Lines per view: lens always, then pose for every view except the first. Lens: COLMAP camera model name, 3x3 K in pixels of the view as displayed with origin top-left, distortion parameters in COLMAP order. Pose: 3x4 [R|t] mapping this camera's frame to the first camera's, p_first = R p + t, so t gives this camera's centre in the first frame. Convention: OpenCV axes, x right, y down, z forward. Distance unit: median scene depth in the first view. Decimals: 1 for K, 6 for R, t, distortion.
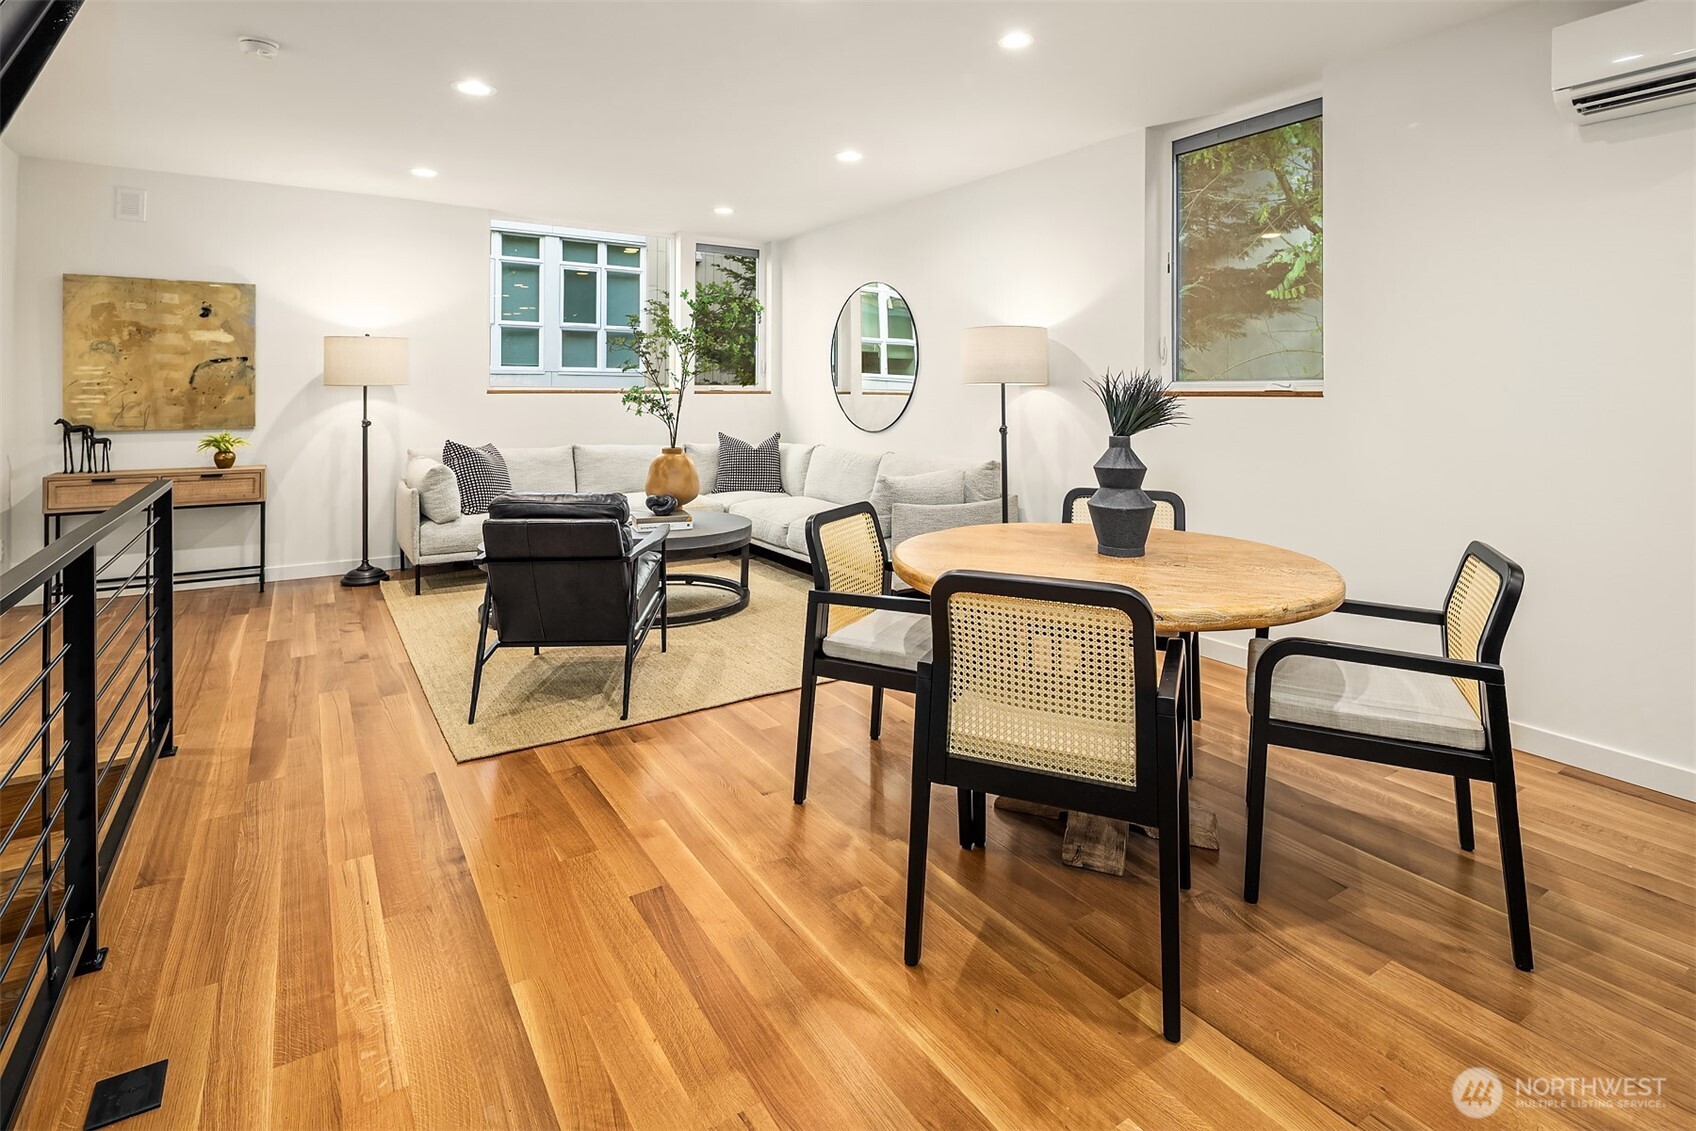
lens RADIAL K [[842.6, 0, 841.7], [0, 842.6, 388.0], [0, 0, 1]] dist [0.003318, -0.003103]
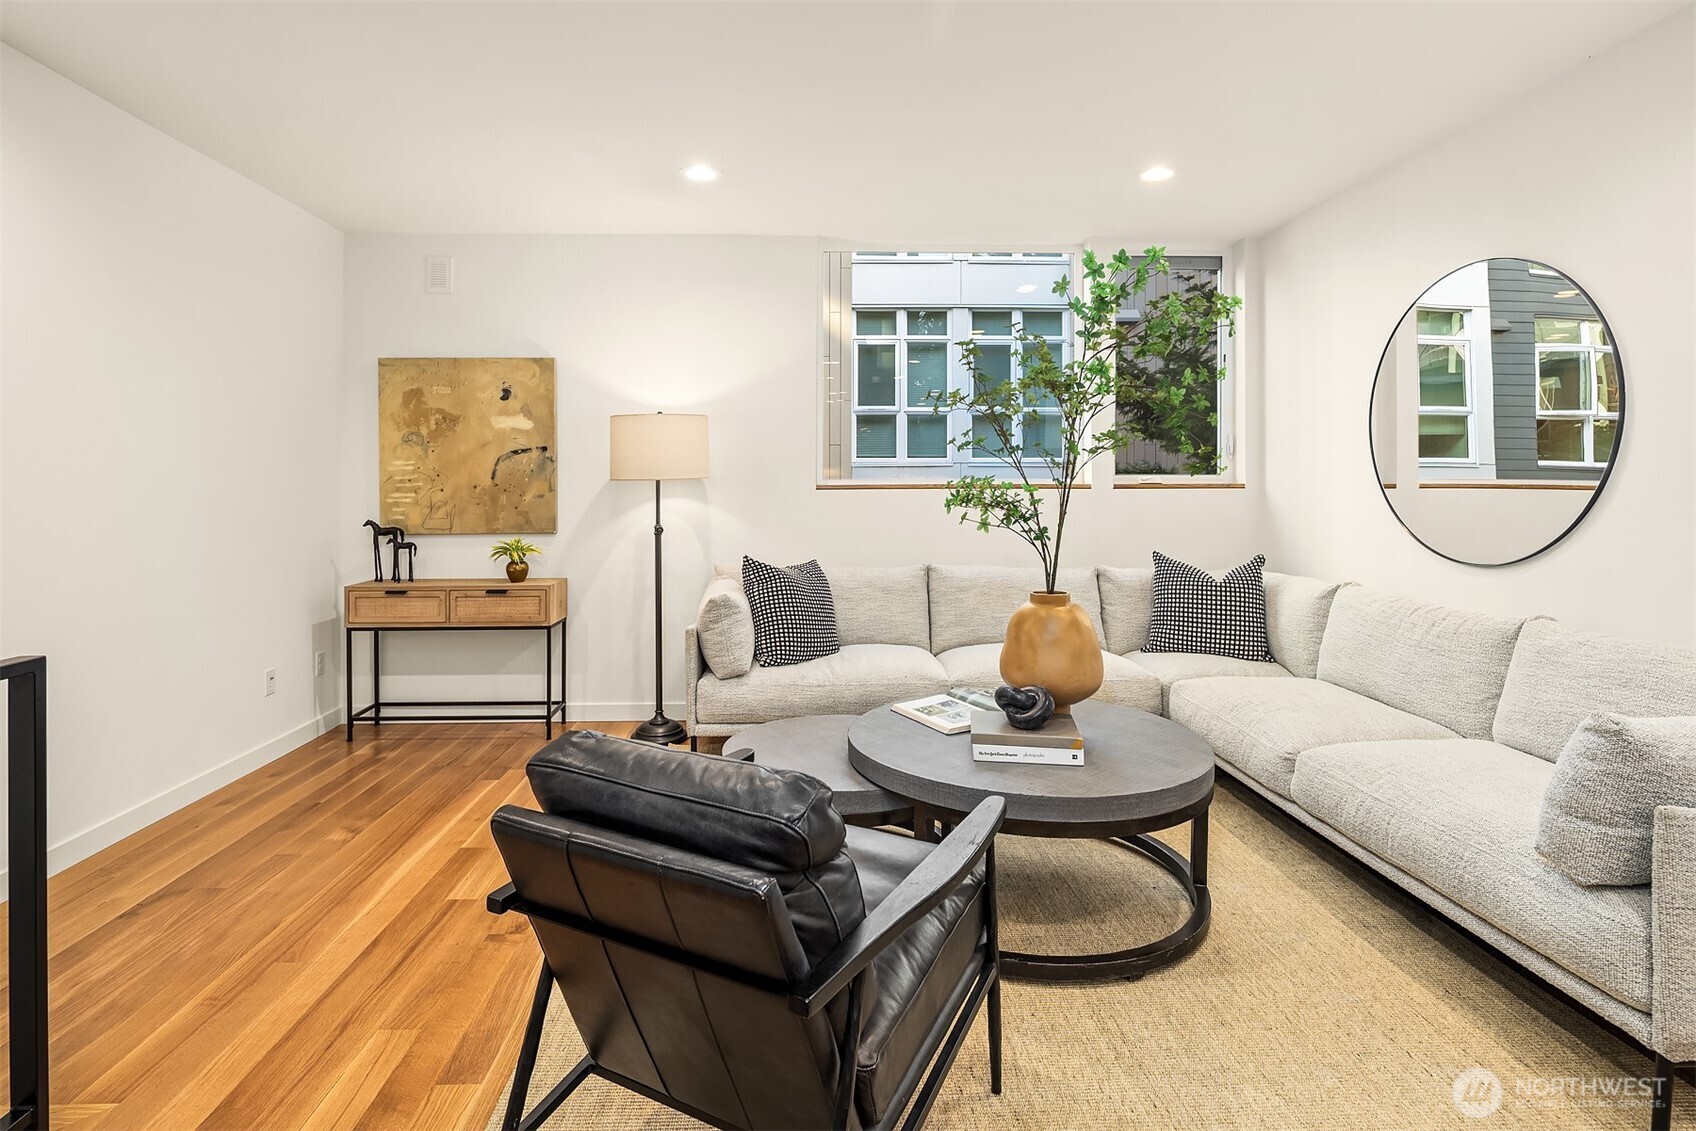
lens RADIAL K [[827.2, 0, 849.3], [0, 827.2, 481.4], [0, 0, 1]] dist [0.001568, -0.000470]
pose [[0.869016, -0.007741, -0.494723, -0.049536], [0.007769, 0.999968, -0.002000, 0.001322], [0.494723, -0.002105, 0.869048, 0.457646]]
